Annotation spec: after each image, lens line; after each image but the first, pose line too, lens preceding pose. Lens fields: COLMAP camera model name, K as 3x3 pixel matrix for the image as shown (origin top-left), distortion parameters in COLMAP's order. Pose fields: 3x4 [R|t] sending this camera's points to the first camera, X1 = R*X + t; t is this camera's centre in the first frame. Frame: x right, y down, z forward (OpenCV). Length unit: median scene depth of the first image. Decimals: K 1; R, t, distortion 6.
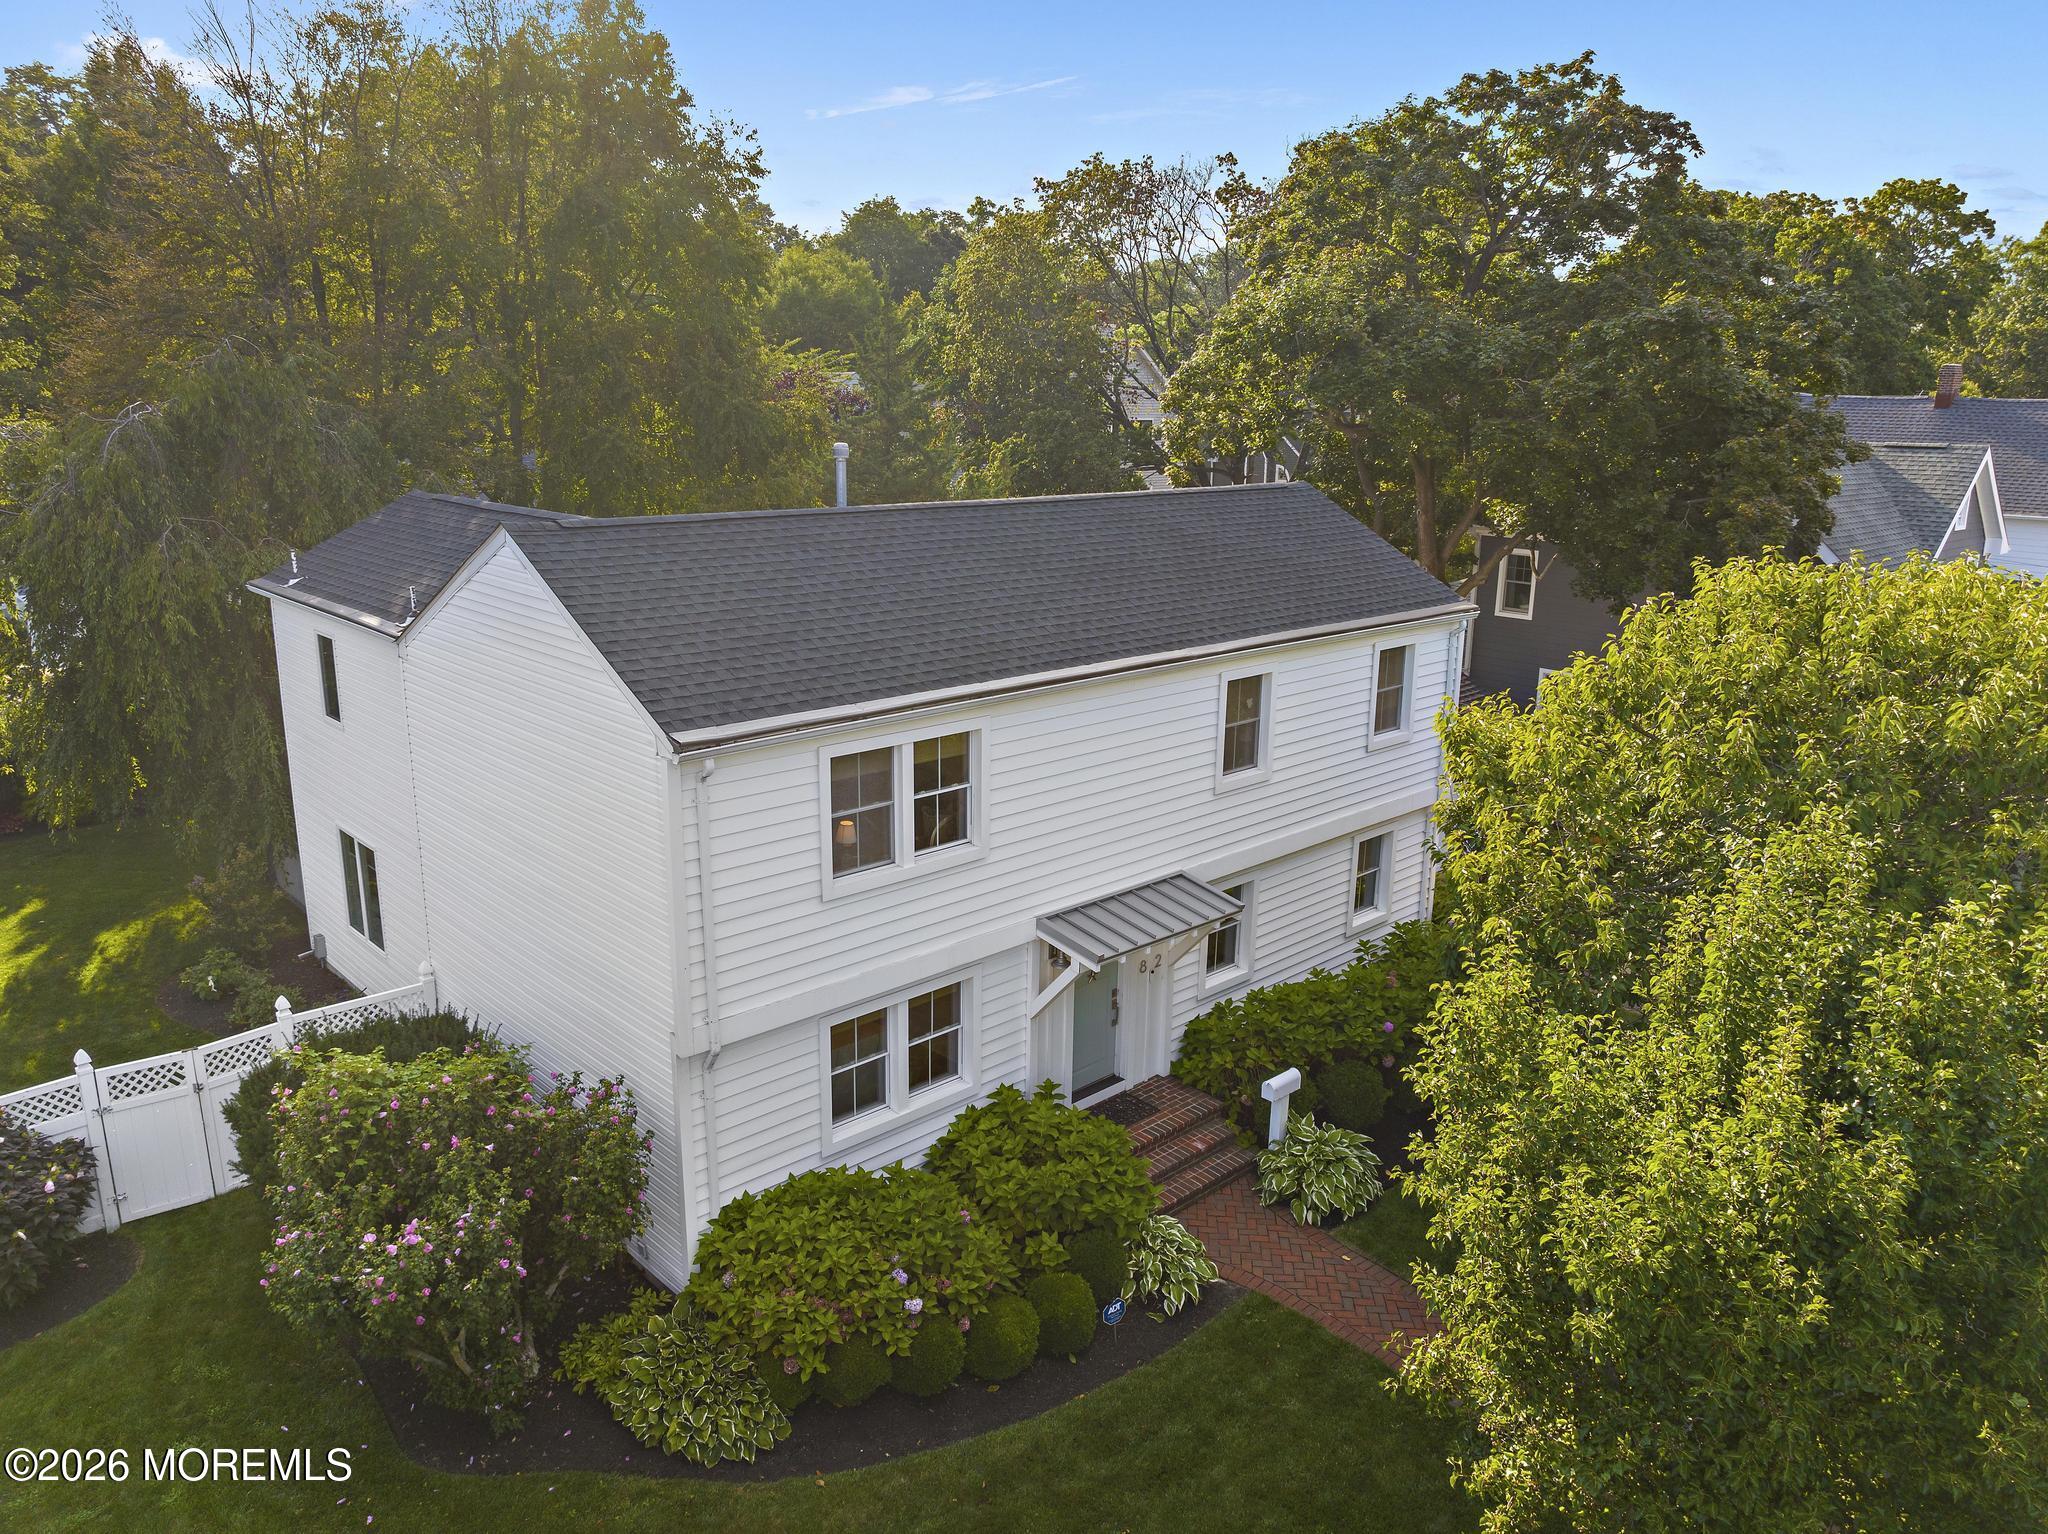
lens RADIAL K [[1446.6, 0, 1011.9], [0, 1446.6, 771.8], [0, 0, 1]] dist [-0.035376, 0.004156]
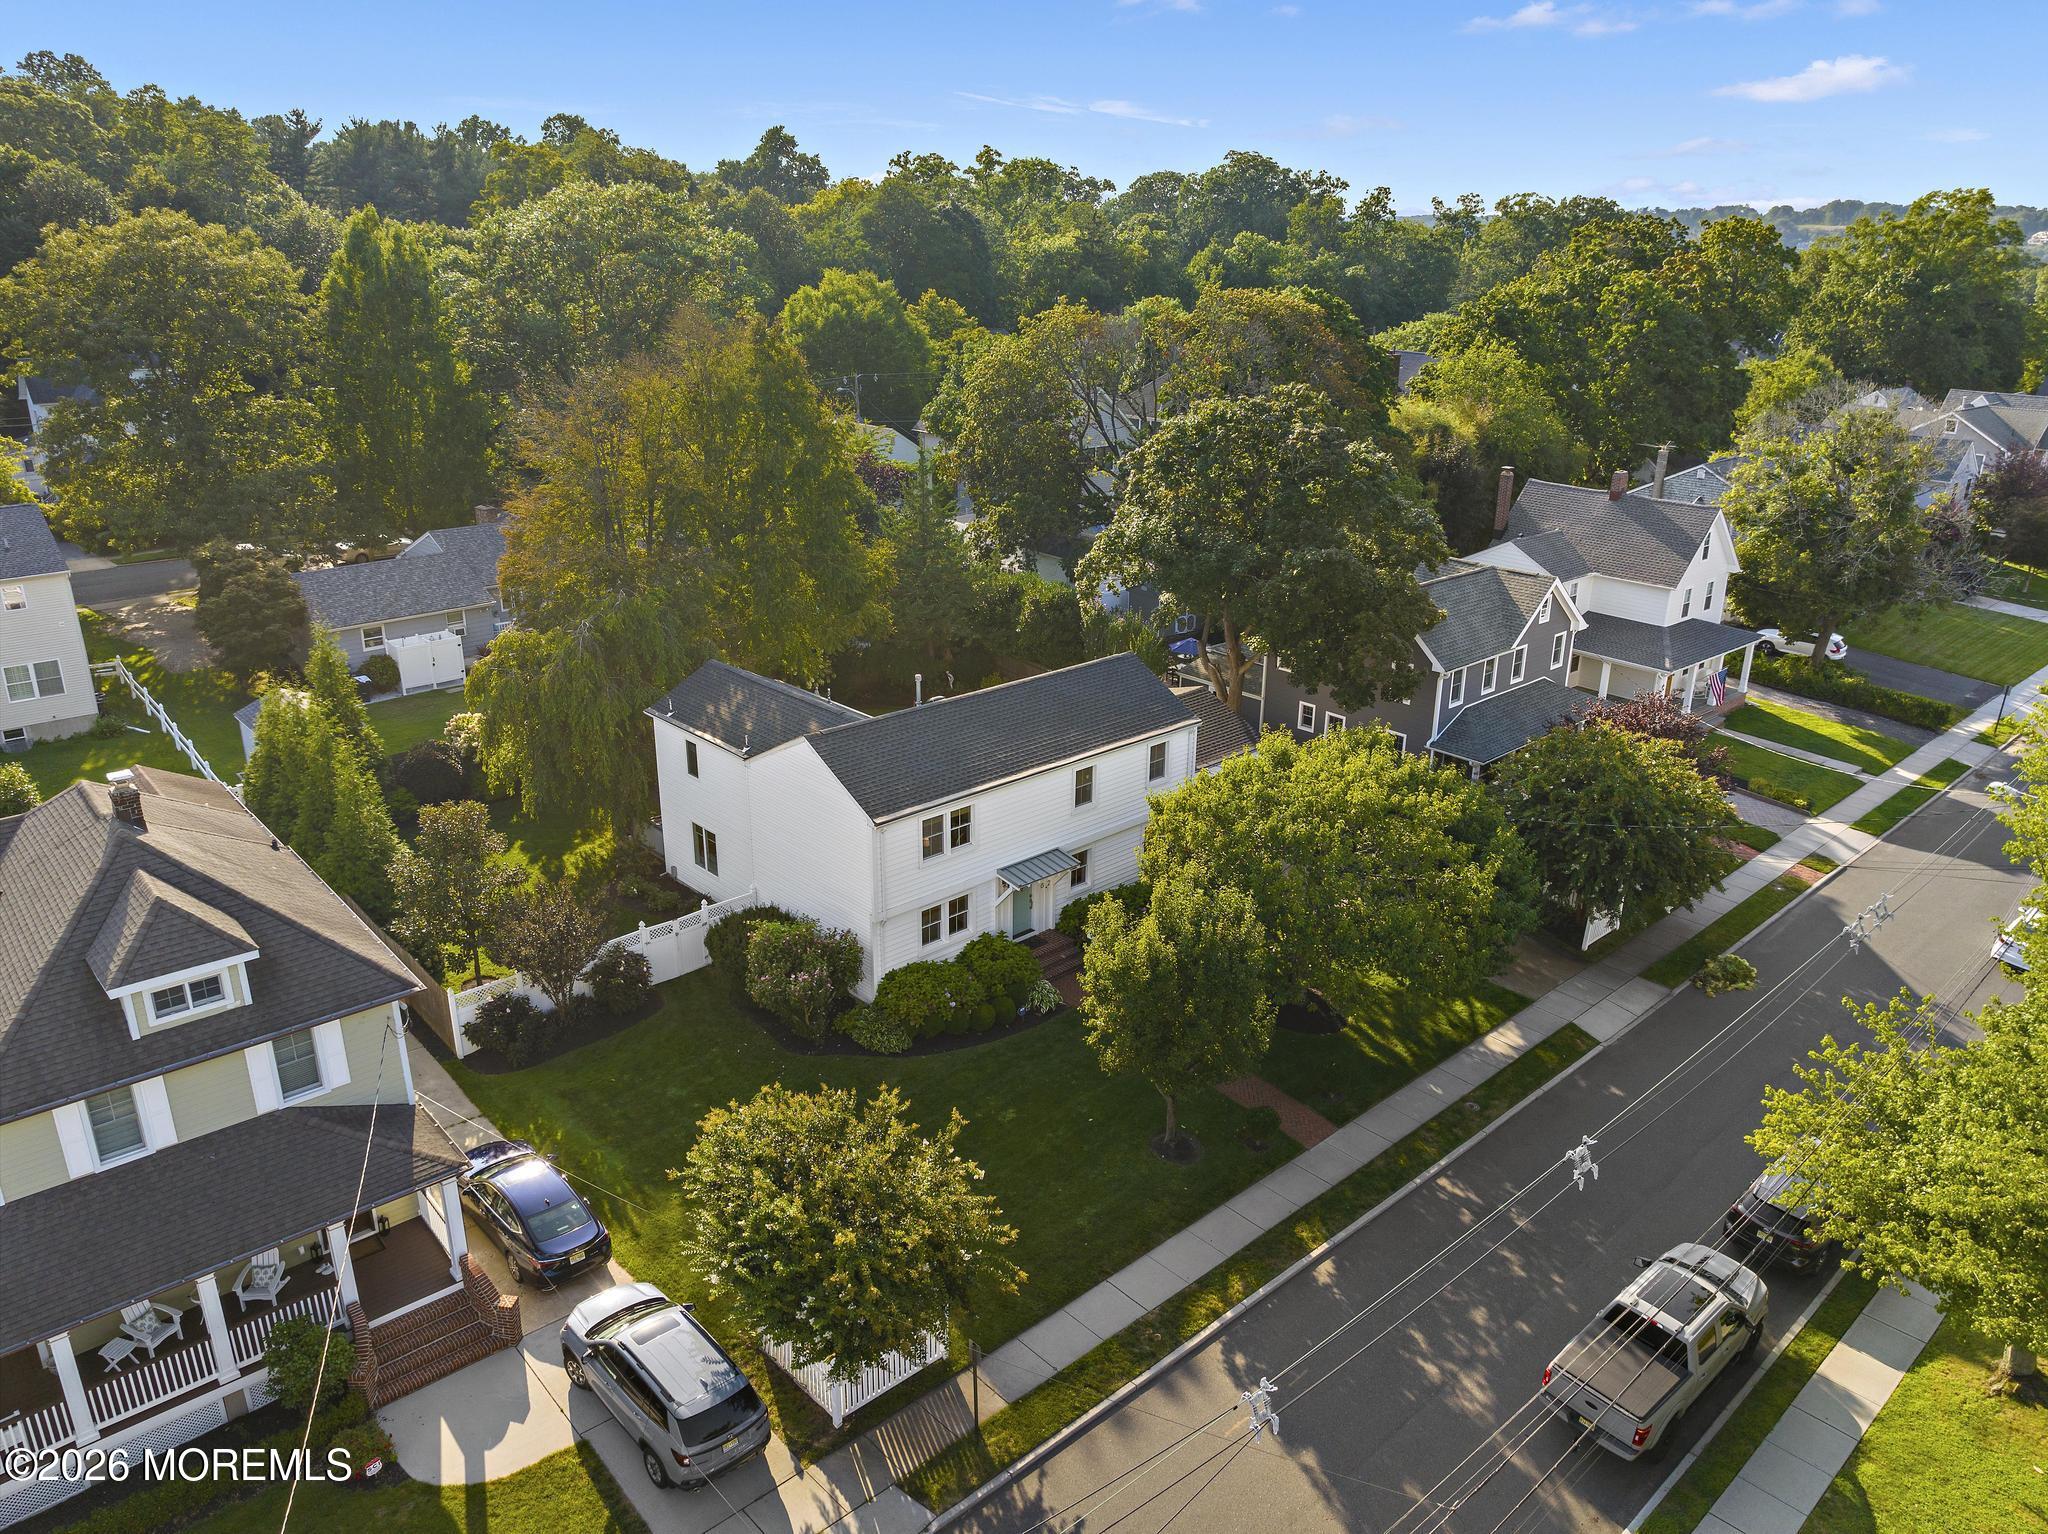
lens RADIAL K [[1446.6, 0, 1011.9], [0, 1446.6, 771.8], [0, 0, 1]] dist [-0.035376, 0.004156]
pose [[0.999947, -0.002143, -0.010034, 0.074815], [0.003095, 0.995390, 0.095855, -0.344454], [0.009783, -0.095881, 0.995345, -1.679260]]
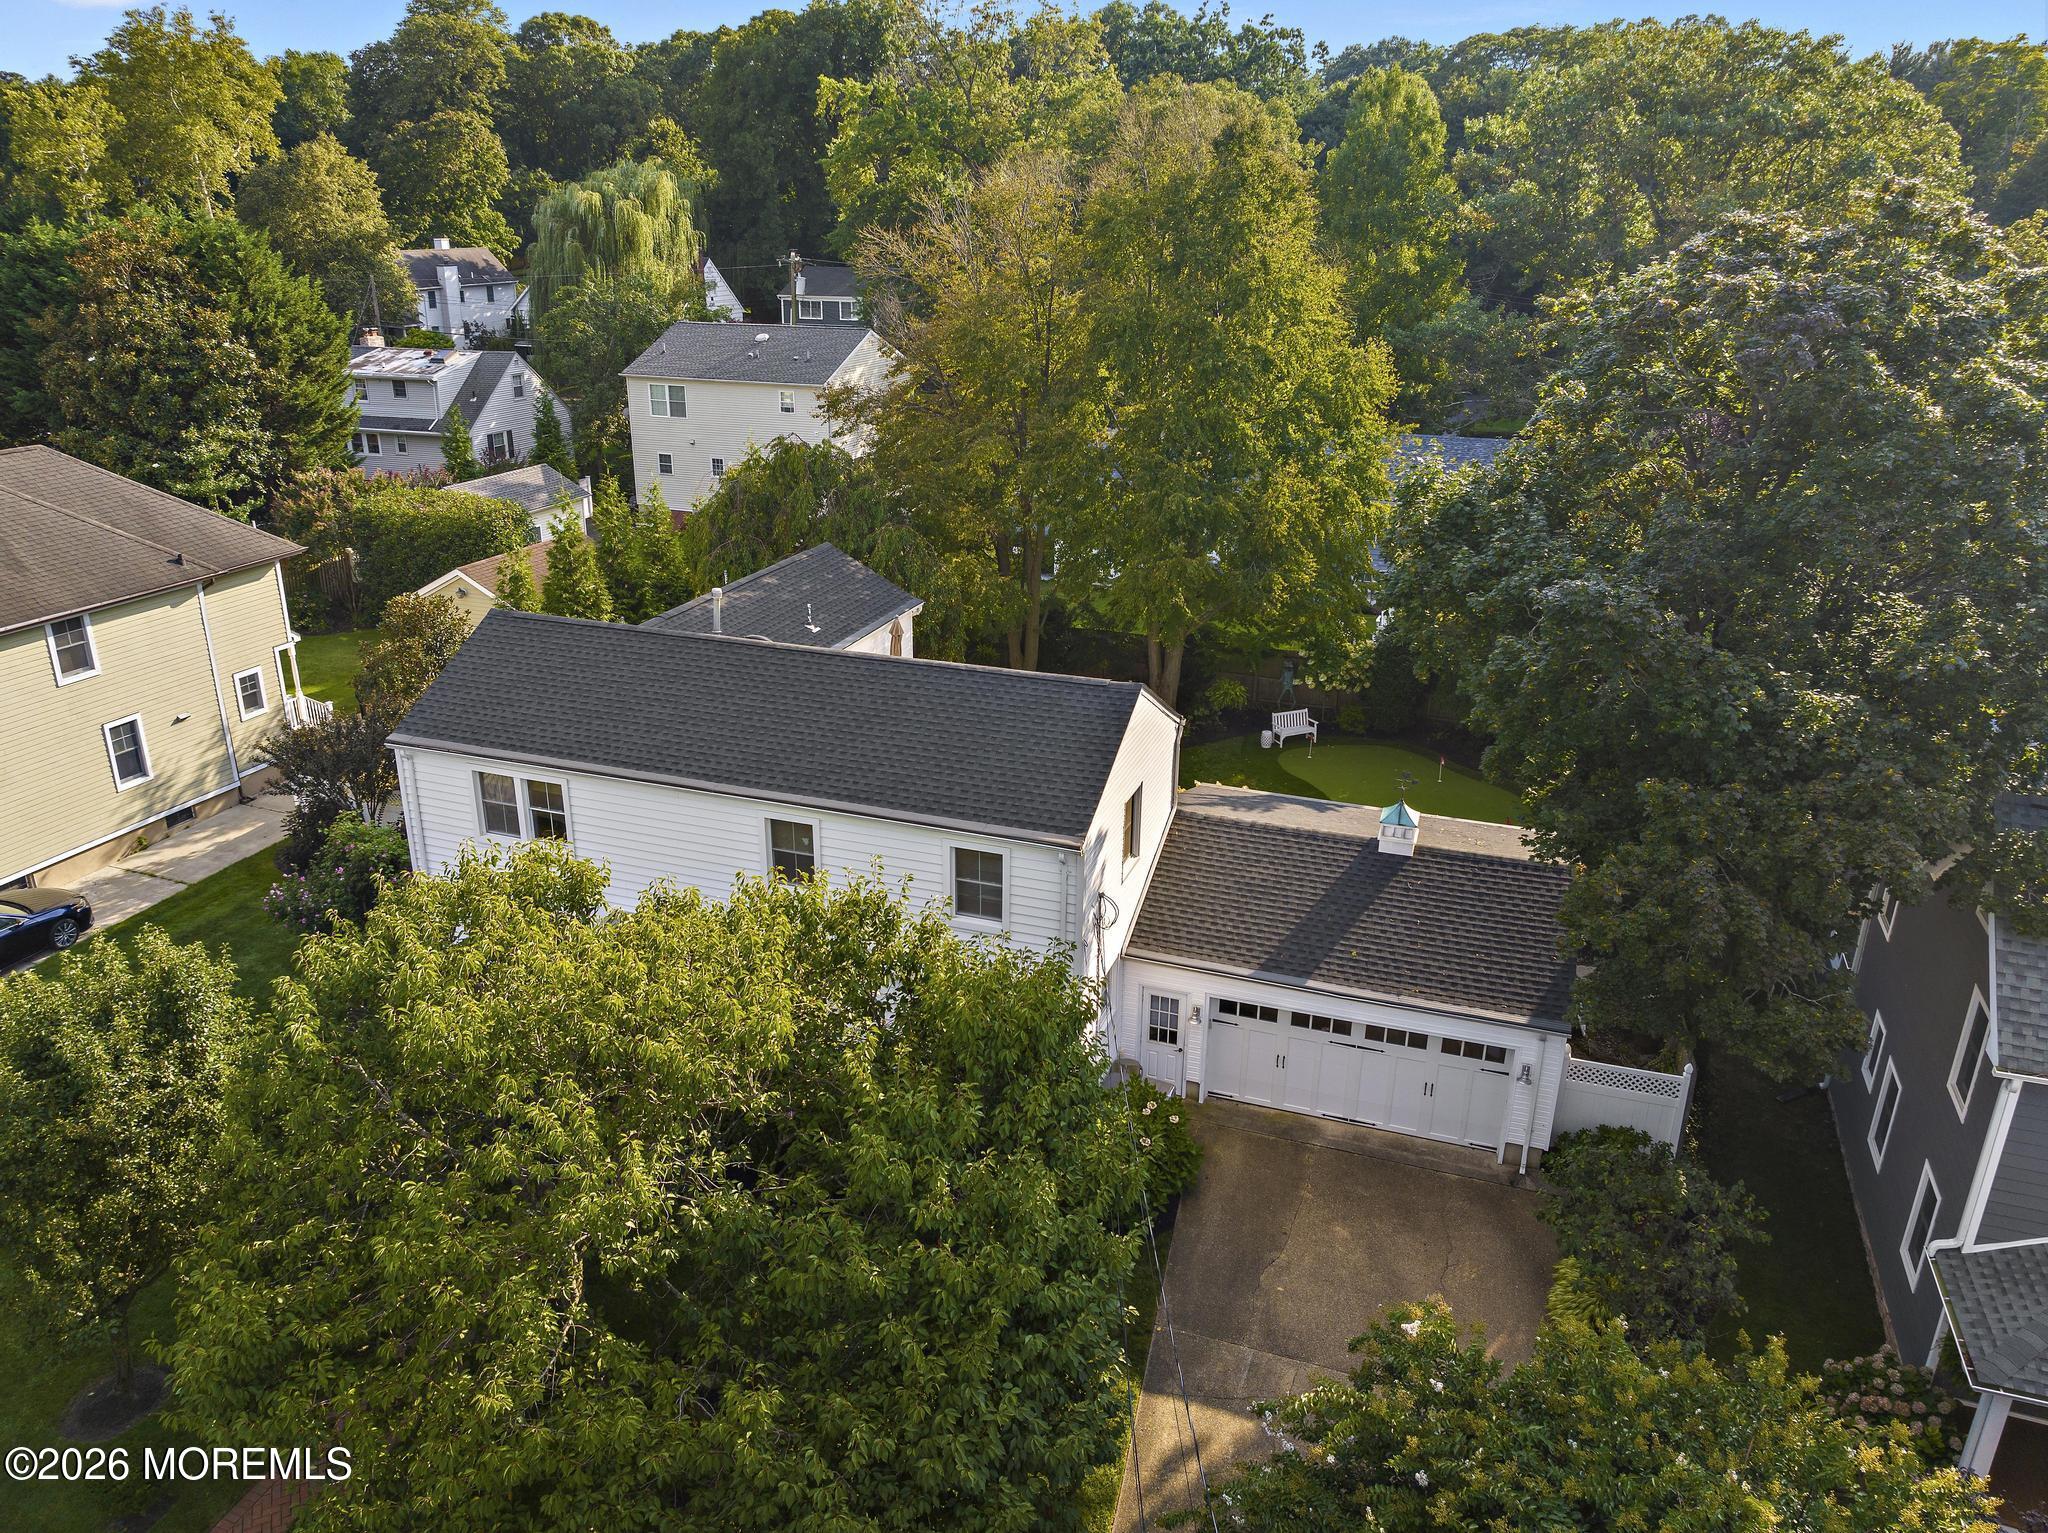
lens RADIAL K [[1446.6, 0, 1011.9], [0, 1446.6, 771.3], [0, 0, 1]] dist [-0.035376, 0.004156]
pose [[0.459913, 0.322069, -0.827497, 1.678232], [-0.235467, 0.942777, 0.236066, -0.589135], [0.856175, 0.086279, 0.509432, 0.550950]]
